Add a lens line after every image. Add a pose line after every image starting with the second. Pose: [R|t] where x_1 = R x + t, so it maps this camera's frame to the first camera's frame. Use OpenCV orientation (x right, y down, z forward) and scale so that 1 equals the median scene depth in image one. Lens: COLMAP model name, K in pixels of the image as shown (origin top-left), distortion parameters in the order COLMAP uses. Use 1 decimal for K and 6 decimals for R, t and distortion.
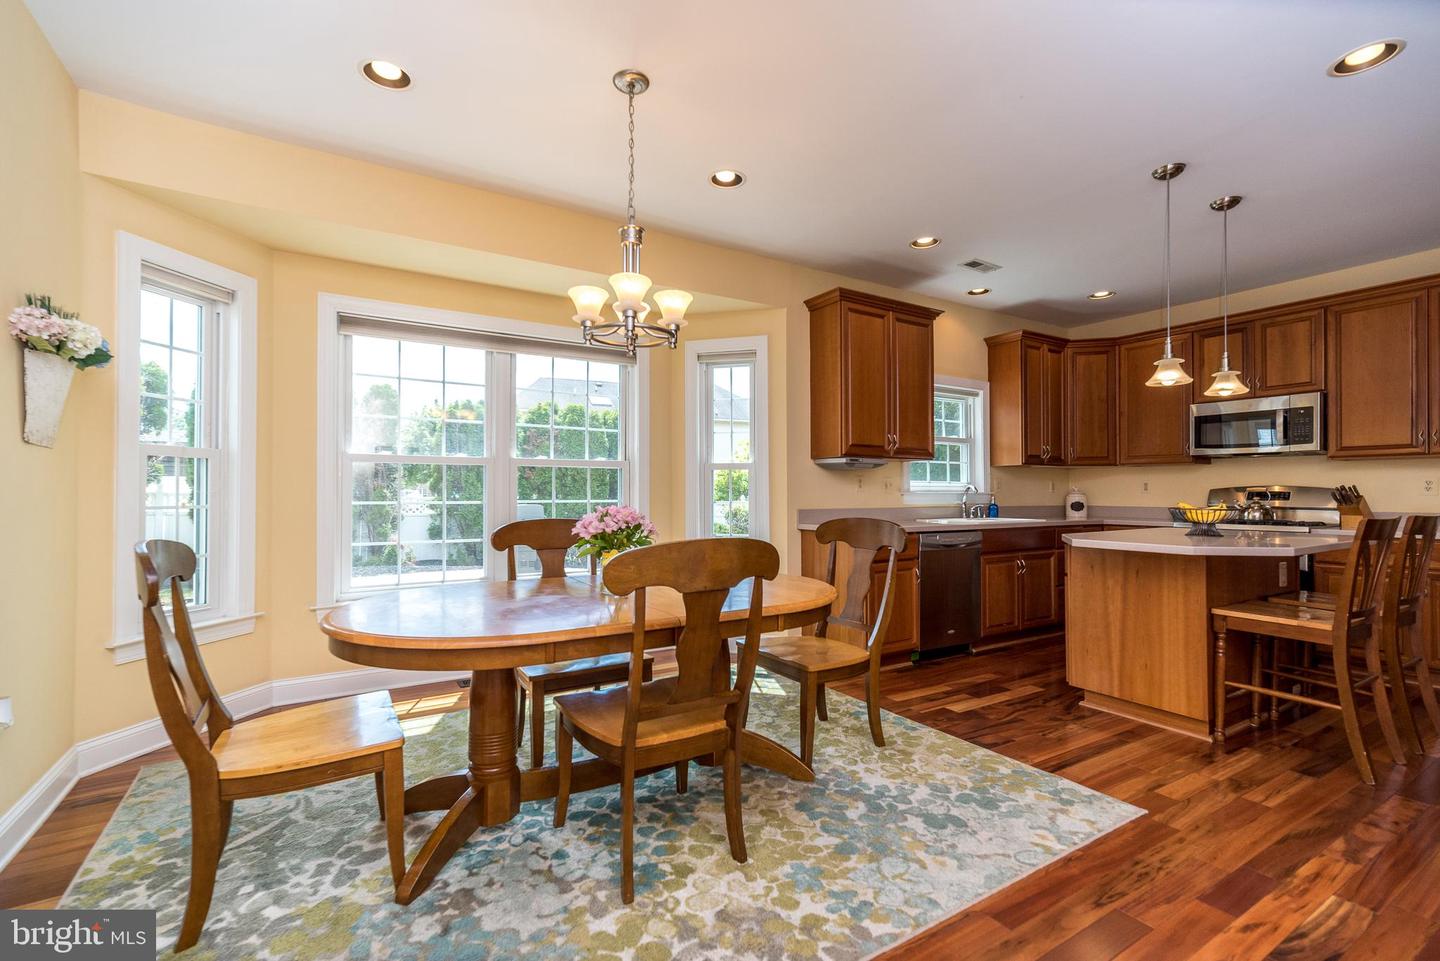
lens RADIAL K [[623.5, 0, 693.9], [0, 623.5, 487.3], [0, 0, 1]] dist [0.004401, 0.002491]
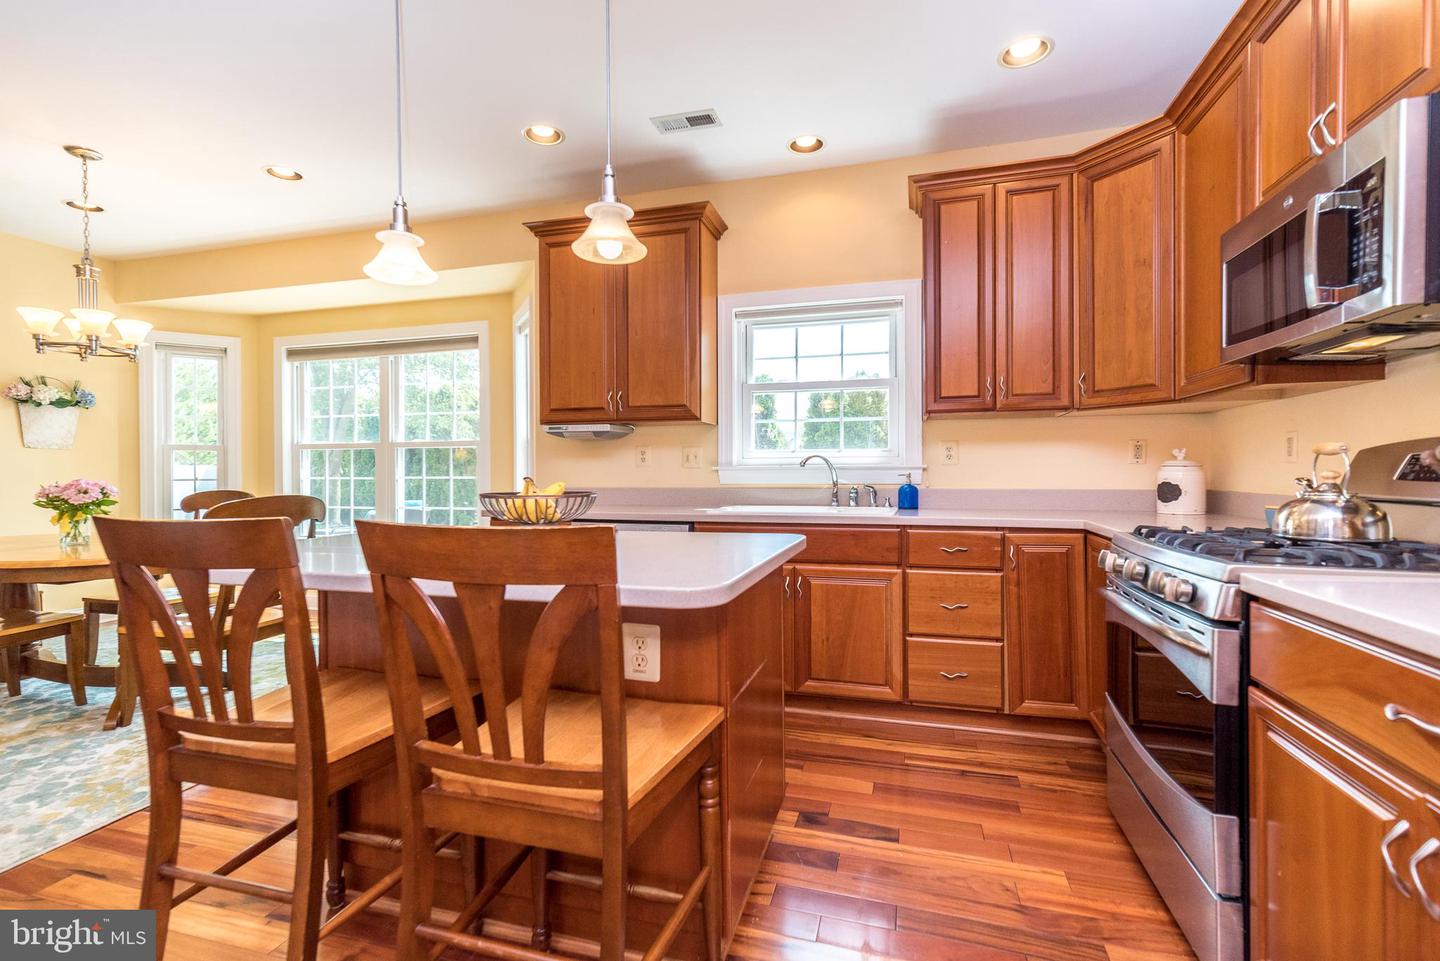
lens RADIAL K [[623.5, 0, 724.9], [0, 623.5, 483.2], [0, 0, 1]] dist [0.004401, 0.002491]
pose [[0.695849, 0.008658, -0.718136, 0.954011], [0.013089, 0.999608, 0.024734, 0.010378], [0.718069, -0.026611, 0.695463, 0.557048]]
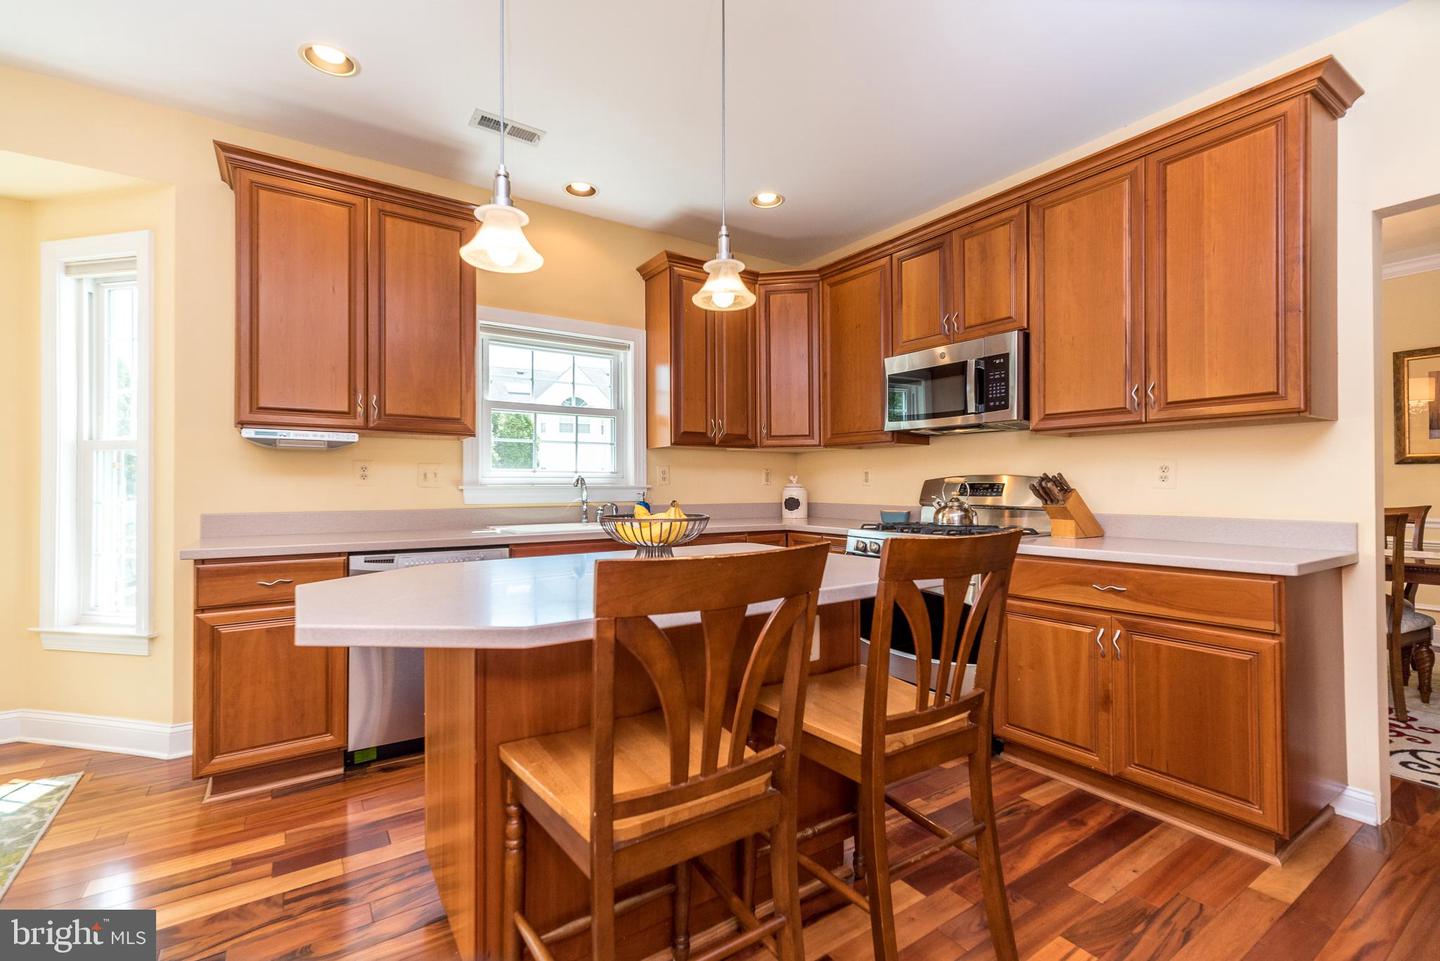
lens RADIAL K [[623.5, 0, 688.5], [0, 623.5, 480.5], [0, 0, 1]] dist [0.004401, 0.002491]
pose [[0.999018, -0.002305, 0.044254, 0.607081], [0.002280, 0.999997, 0.000615, 0.002910], [-0.044255, -0.000514, 0.999020, 0.355176]]
